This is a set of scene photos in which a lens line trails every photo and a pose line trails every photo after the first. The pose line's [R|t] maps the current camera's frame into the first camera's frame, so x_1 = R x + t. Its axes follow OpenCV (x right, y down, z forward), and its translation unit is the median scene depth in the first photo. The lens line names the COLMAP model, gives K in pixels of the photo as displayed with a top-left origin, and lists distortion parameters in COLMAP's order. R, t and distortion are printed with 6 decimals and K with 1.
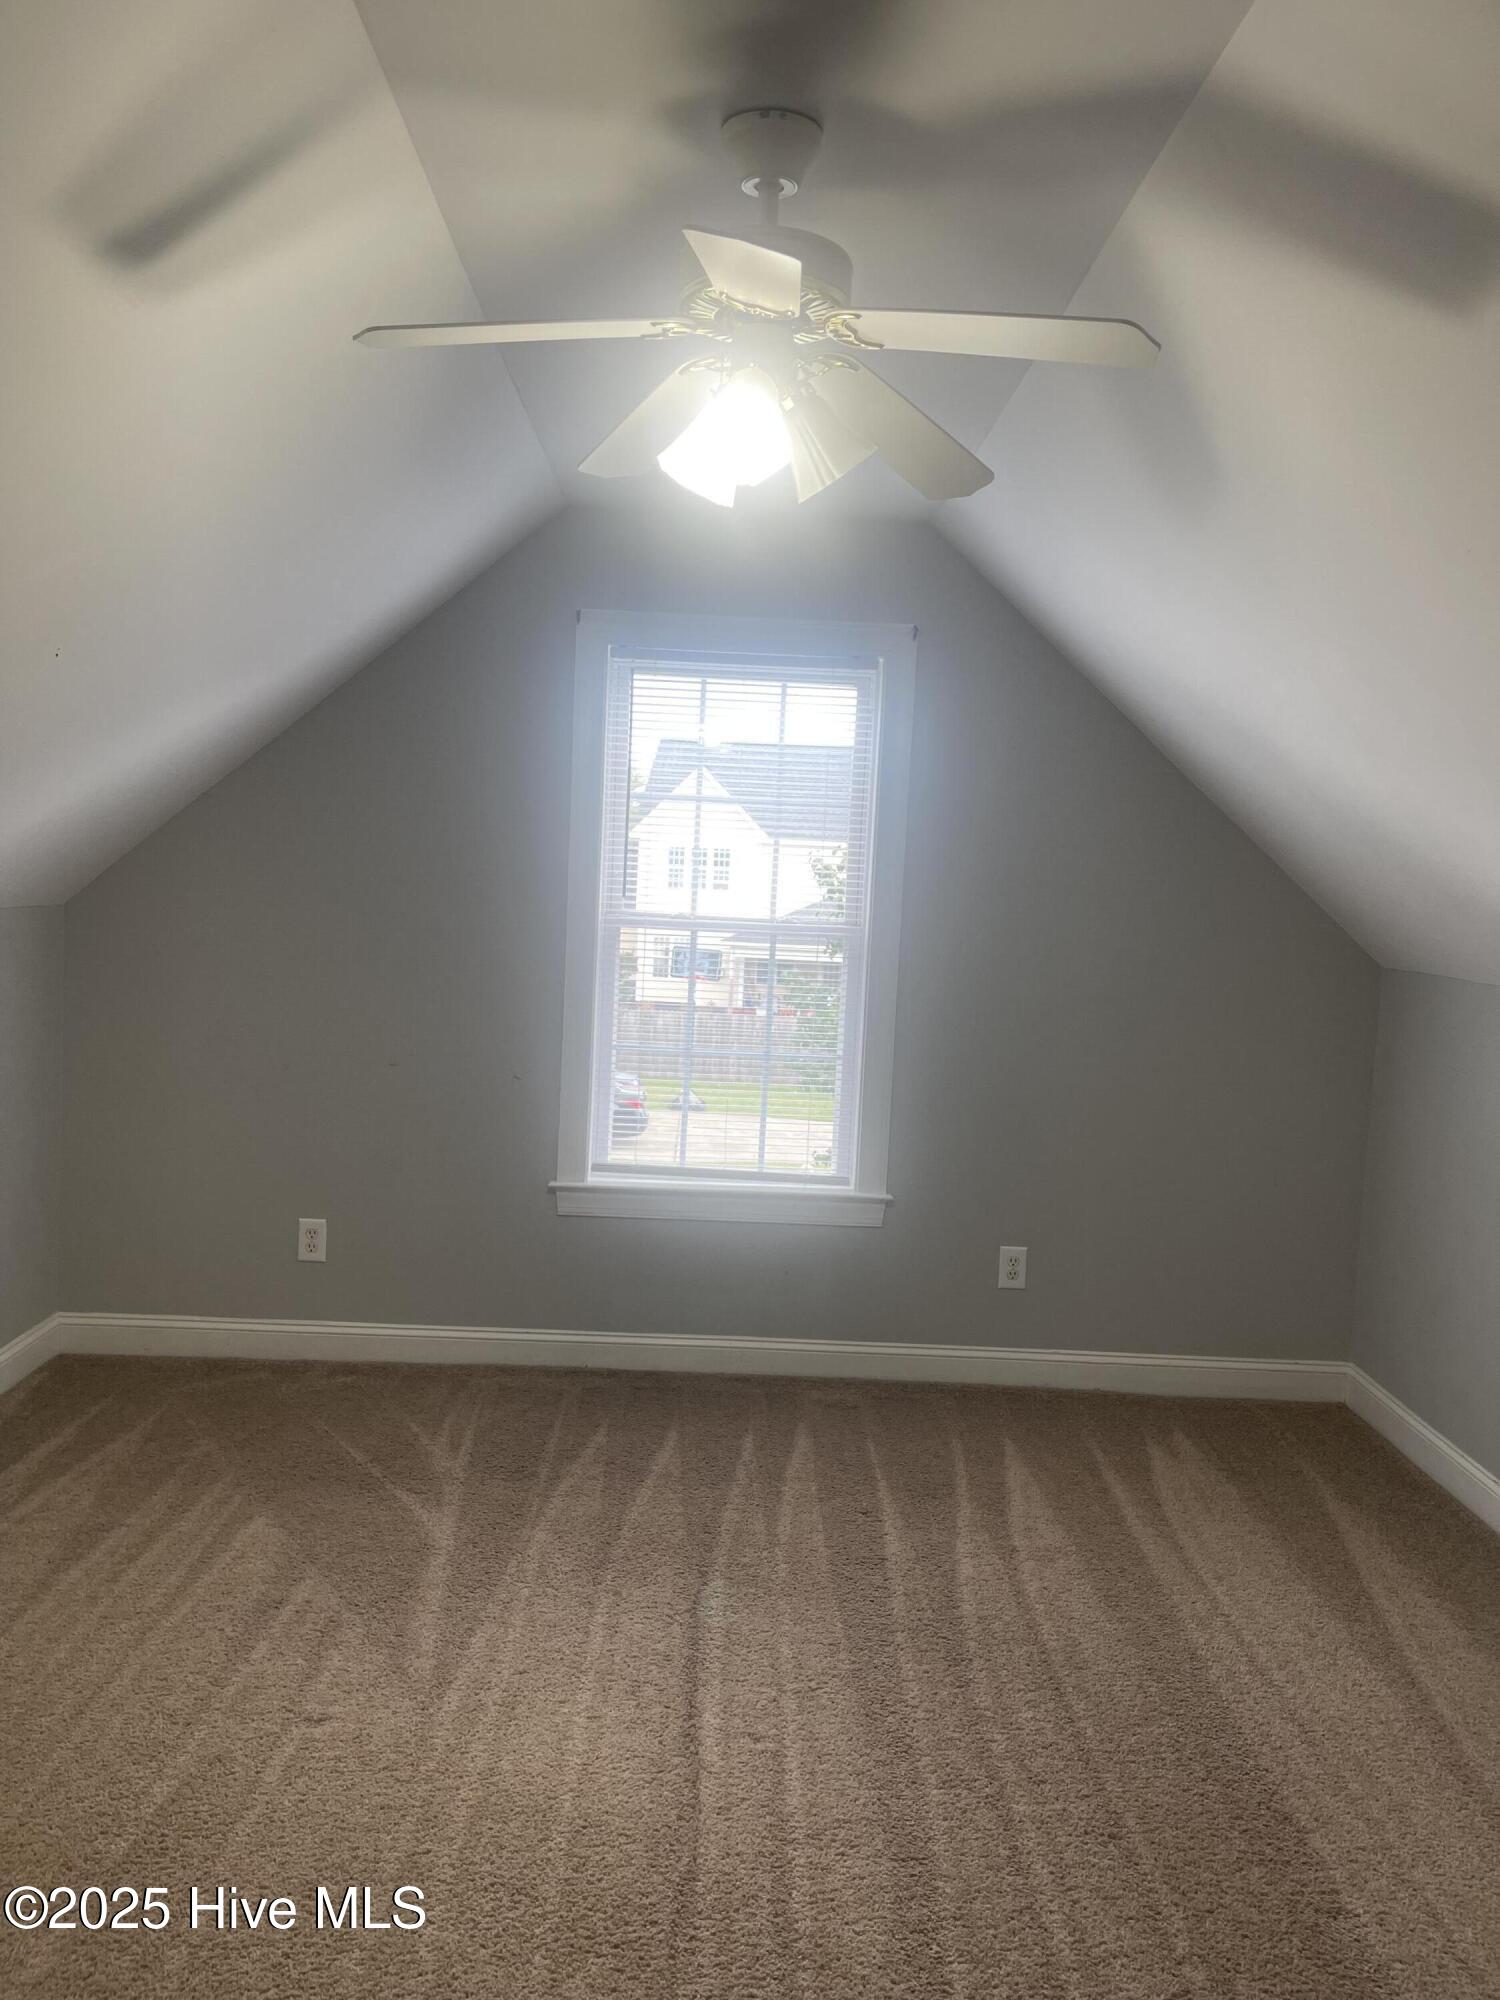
lens RADIAL K [[1508.2, 0, 736.3], [0, 1508.2, 991.9], [0, 0, 1]] dist [0.042536, -0.047606]
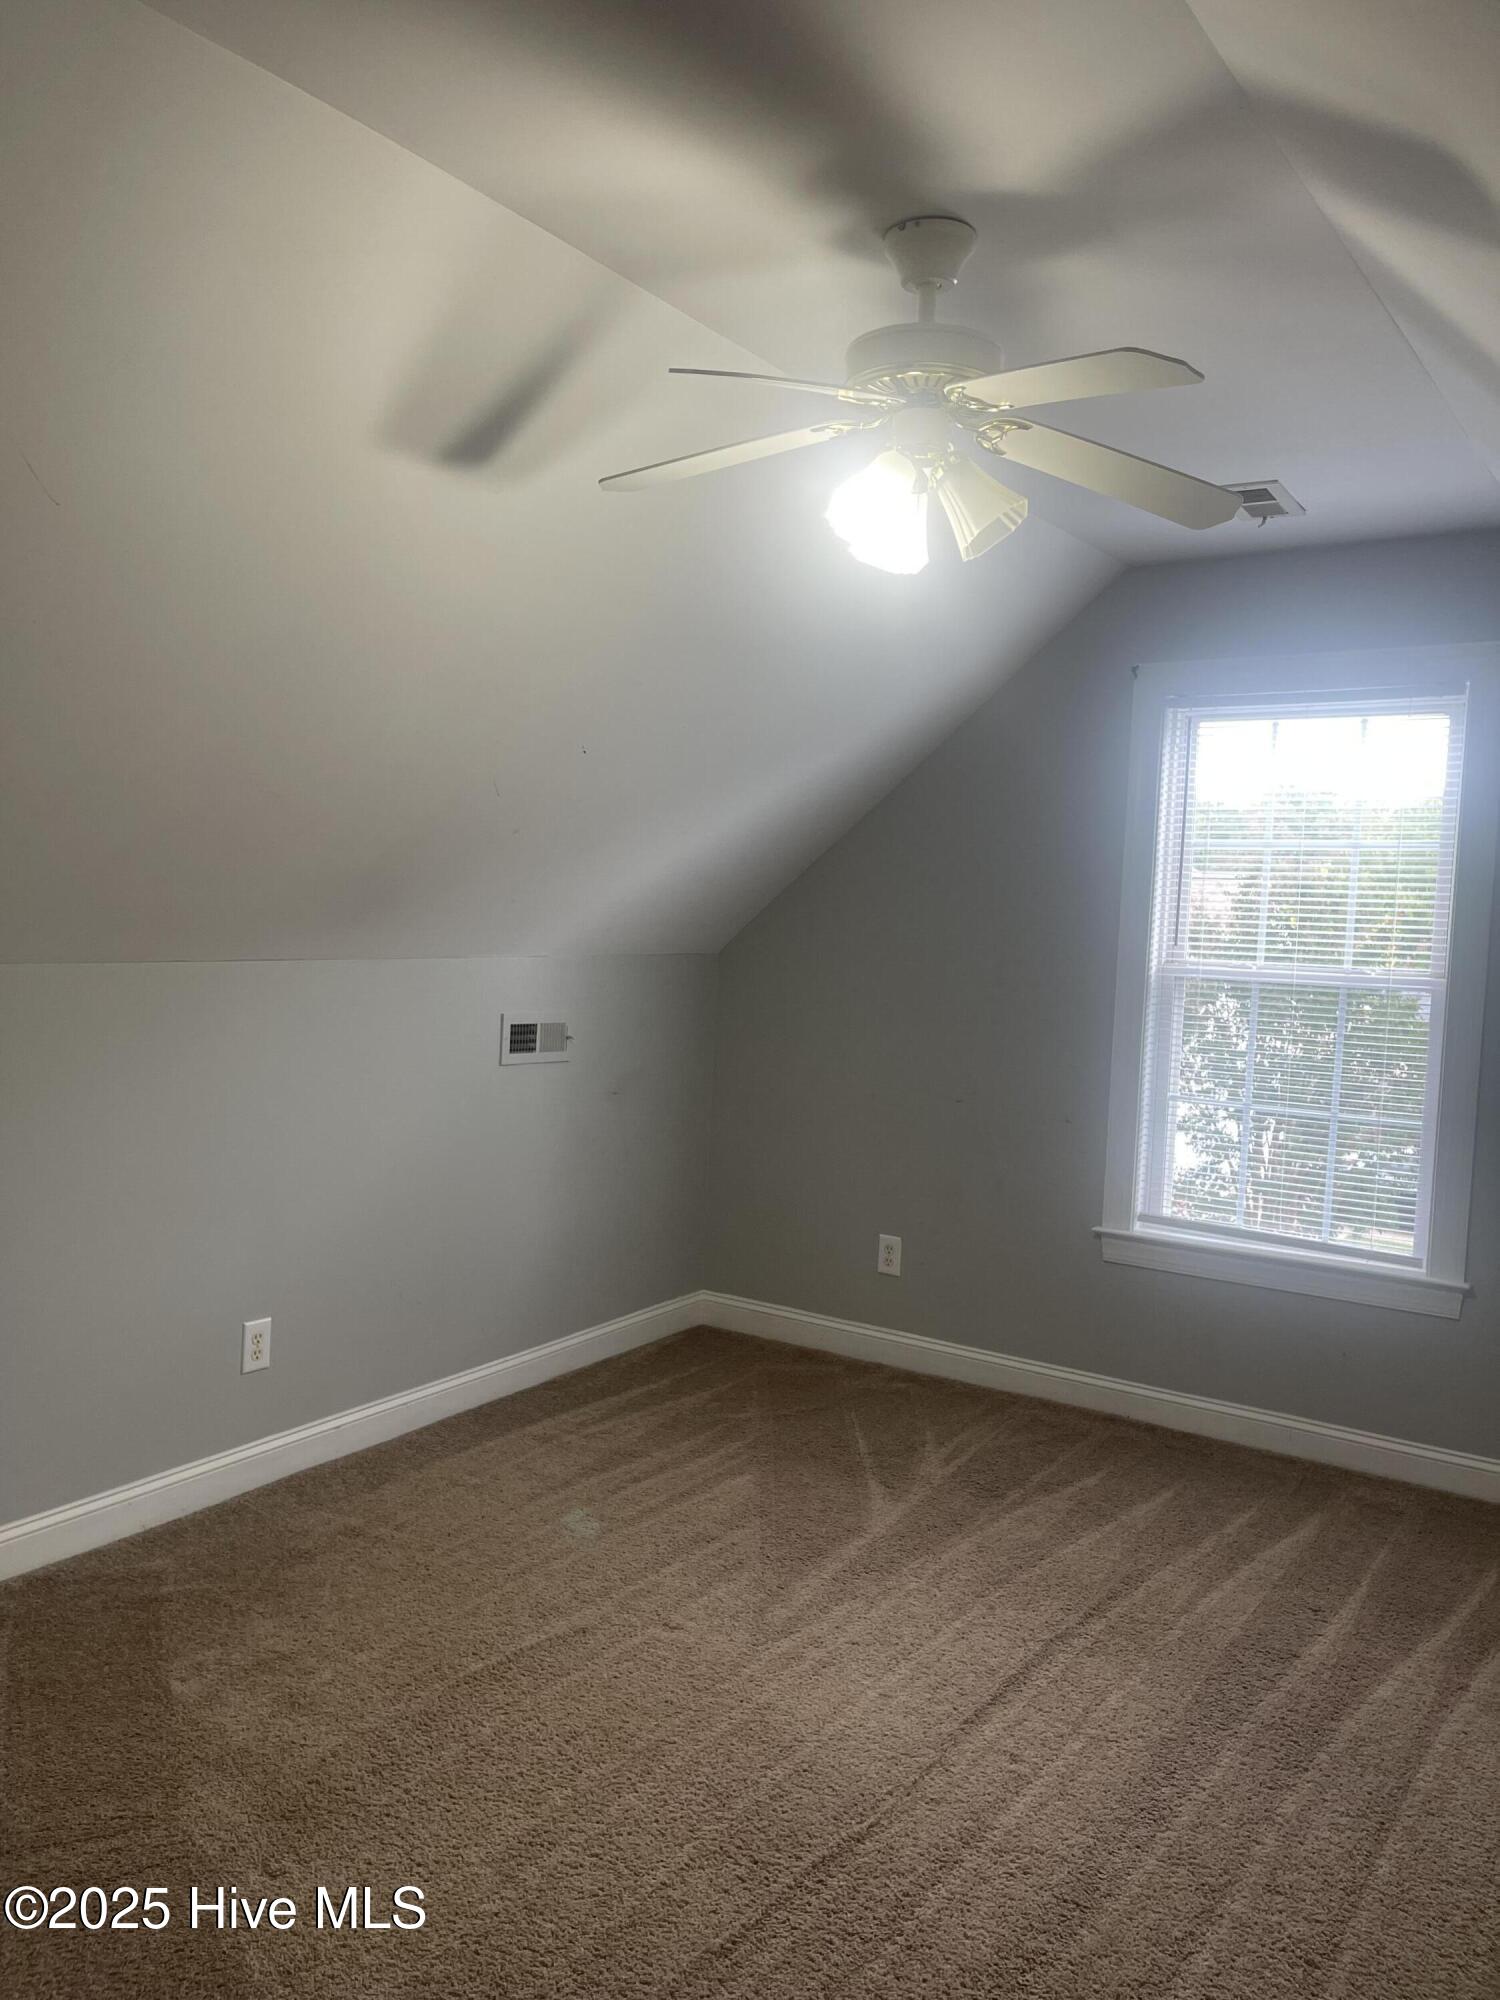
lens RADIAL K [[1508.2, 0, 736.3], [0, 1508.2, 991.9], [0, 0, 1]] dist [0.042536, -0.047606]
pose [[0.821441, 0.018649, -0.569989, 0.308723], [-0.044753, 0.998491, -0.031828, 0.014120], [0.568535, 0.051653, 0.821036, 0.023513]]
